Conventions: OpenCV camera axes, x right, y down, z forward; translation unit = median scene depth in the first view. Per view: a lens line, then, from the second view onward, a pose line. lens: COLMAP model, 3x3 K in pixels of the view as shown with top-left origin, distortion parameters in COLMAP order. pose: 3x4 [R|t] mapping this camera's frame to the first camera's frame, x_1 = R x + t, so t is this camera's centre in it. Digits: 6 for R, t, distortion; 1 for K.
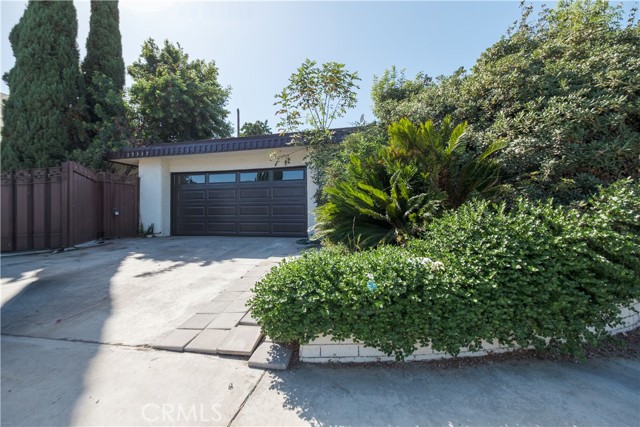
lens RADIAL K [[280.7, 0, 314.9], [0, 280.7, 210.4], [0, 0, 1]] dist [-0.001219, -0.000768]
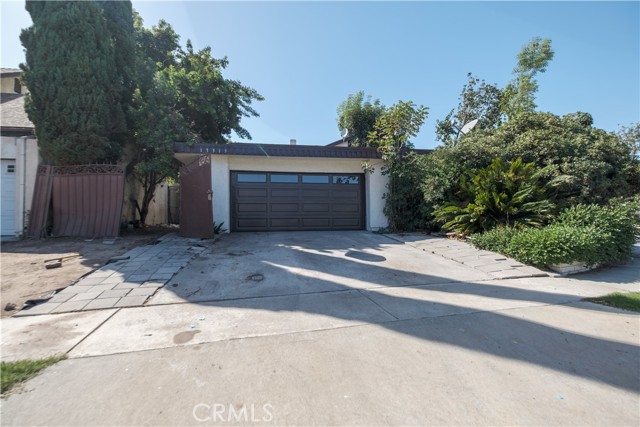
lens RADIAL K [[280.7, 0, 314.9], [0, 280.7, 210.4], [0, 0, 1]] dist [-0.001219, -0.000768]
pose [[0.912935, 0.007327, 0.408040, -0.691611], [-0.008971, 0.999958, 0.002116, 0.007953], [-0.408007, -0.005593, 0.912962, -0.061234]]
